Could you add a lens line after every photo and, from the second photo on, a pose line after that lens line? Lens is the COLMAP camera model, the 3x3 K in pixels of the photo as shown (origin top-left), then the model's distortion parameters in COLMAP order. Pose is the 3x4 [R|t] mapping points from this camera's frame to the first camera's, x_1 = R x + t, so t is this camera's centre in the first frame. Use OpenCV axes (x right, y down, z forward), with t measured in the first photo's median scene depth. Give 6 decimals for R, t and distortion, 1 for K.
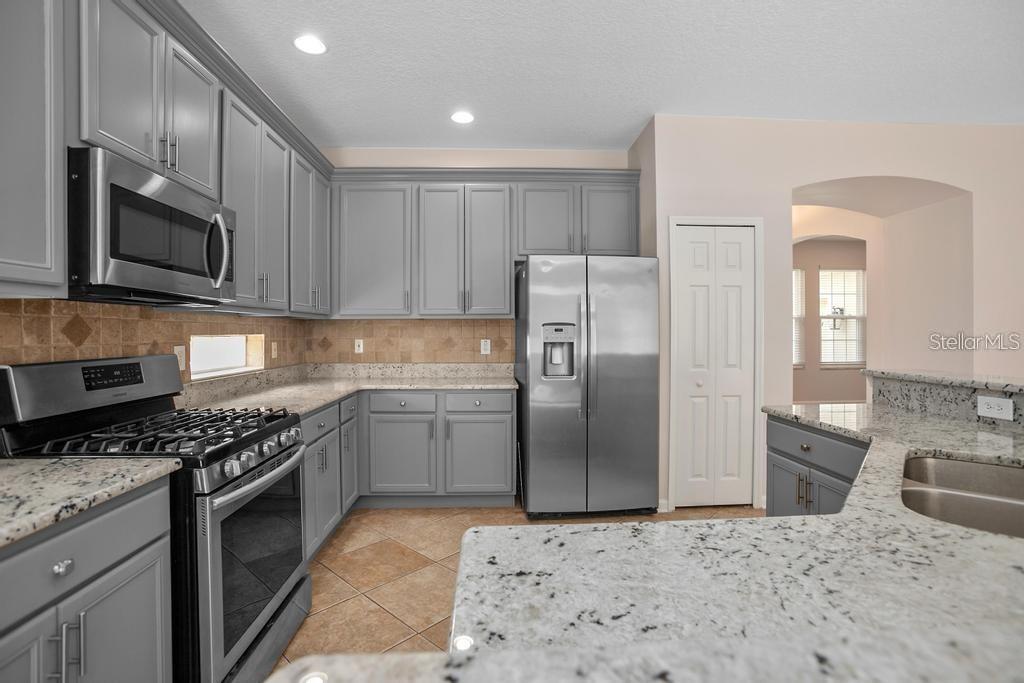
lens RADIAL K [[473.6, 0, 509.4], [0, 473.6, 336.3], [0, 0, 1]] dist [-0.046284, 0.000206]
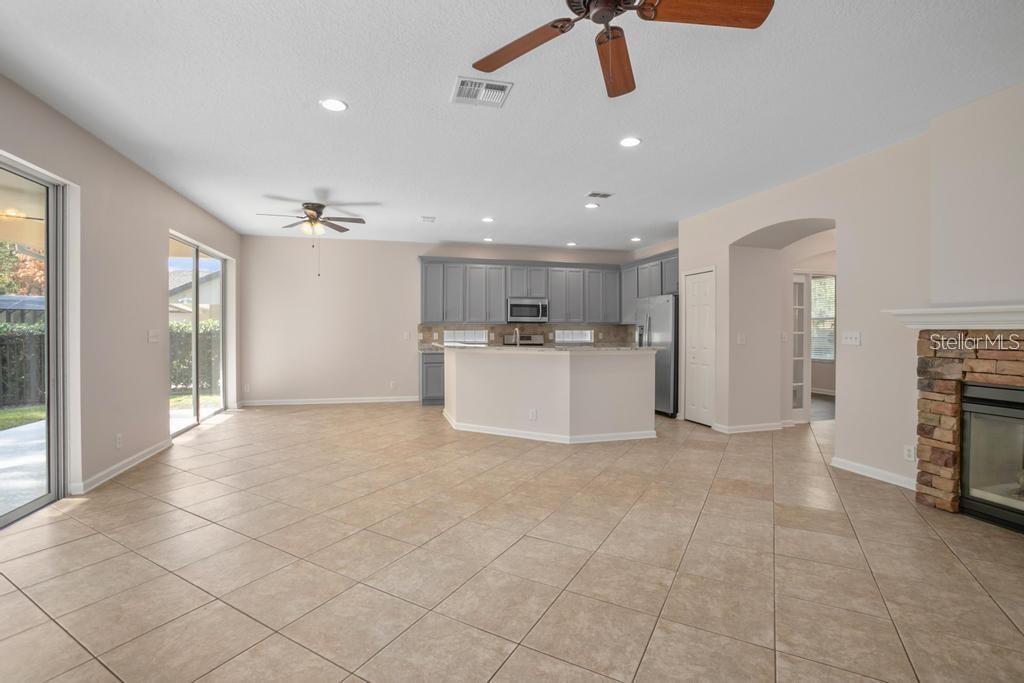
lens RADIAL K [[467.3, 0, 509.9], [0, 467.3, 333.2], [0, 0, 1]] dist [-0.083039, 0.035184]
pose [[0.228828, 0.009873, -0.973417, 2.189255], [-0.010269, 0.999917, 0.007728, -0.002393], [0.973413, 0.008228, 0.228911, -0.170490]]
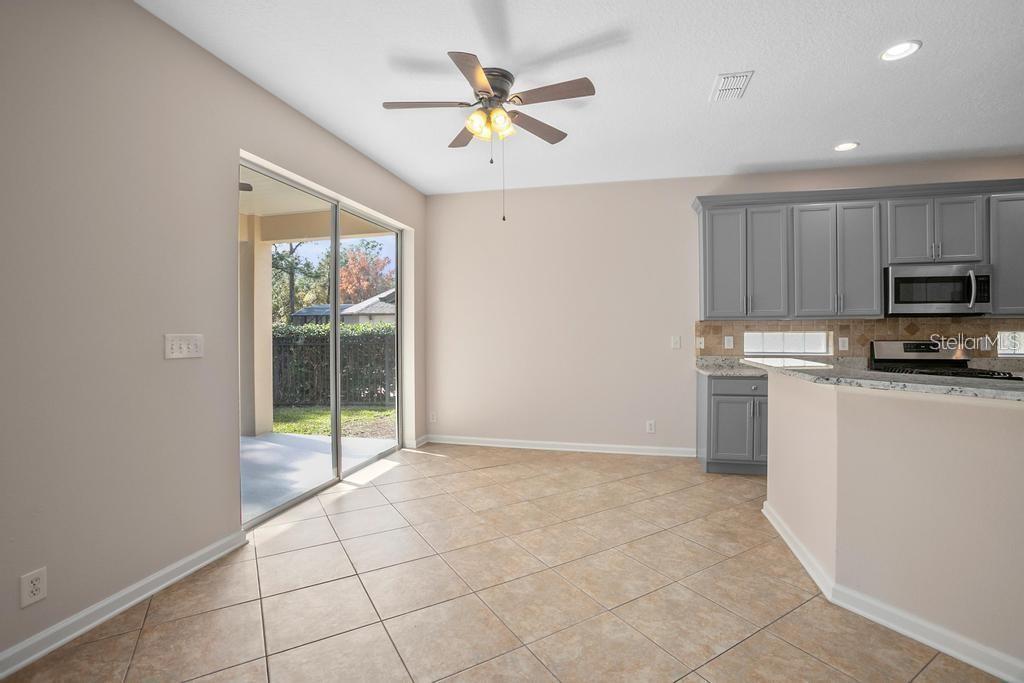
lens RADIAL K [[467.3, 0, 509.9], [0, 467.3, 333.2], [0, 0, 1]] dist [-0.083039, 0.035184]
pose [[-0.279348, 0.007345, -0.960162, 1.084588], [-0.004654, 0.999949, 0.009003, -0.000588], [0.960179, 0.006984, -0.279299, -0.230912]]
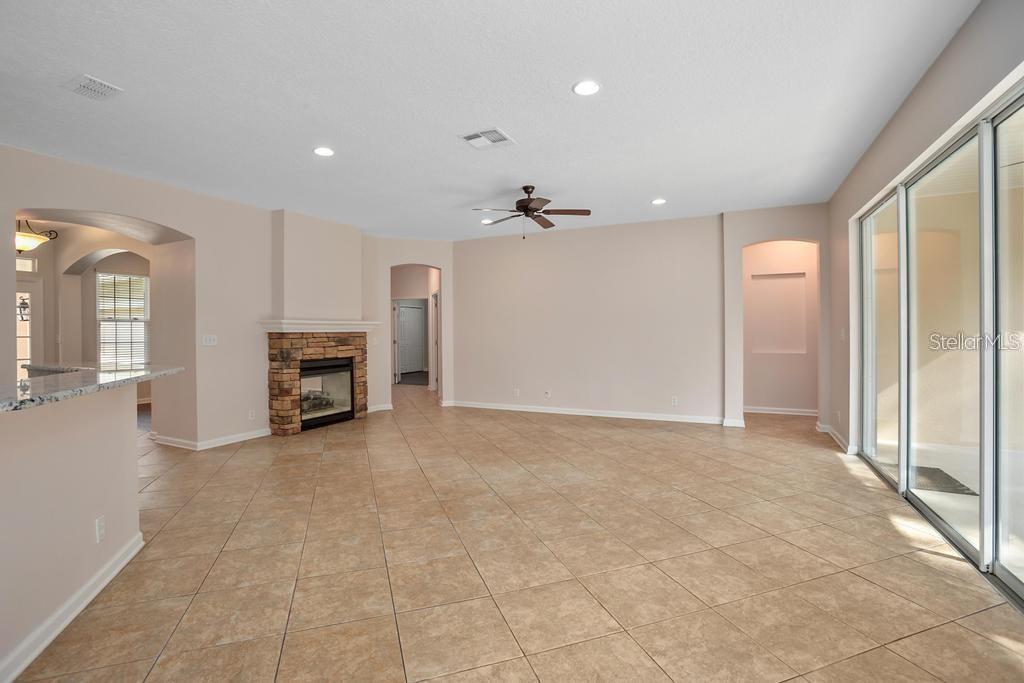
lens RADIAL K [[467.3, 0, 509.9], [0, 467.3, 333.2], [0, 0, 1]] dist [-0.083039, 0.035184]
pose [[0.468956, -0.004593, 0.883209, 0.231201], [0.012665, 0.999919, -0.001525, 0.004099], [-0.883131, 0.011901, 0.468976, -0.612031]]
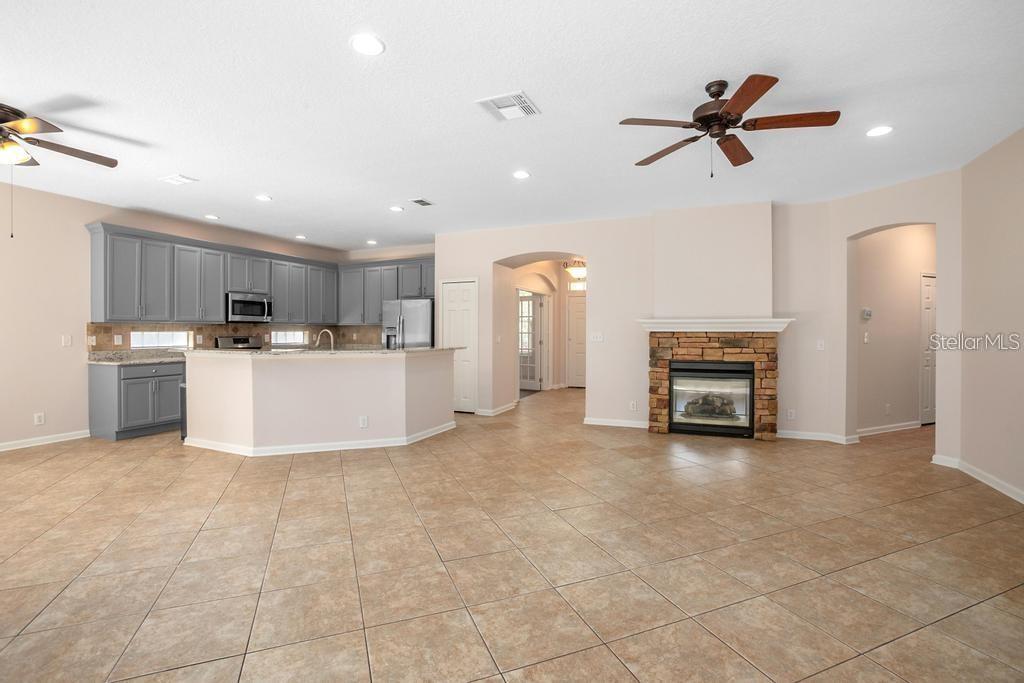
lens RADIAL K [[467.3, 0, 509.9], [0, 467.3, 333.2], [0, 0, 1]] dist [-0.083039, 0.035184]
pose [[0.903592, 0.006791, -0.428340, 1.680981], [-0.008078, 0.999967, -0.001187, 0.000931], [0.428317, 0.004533, 0.903617, -0.914297]]
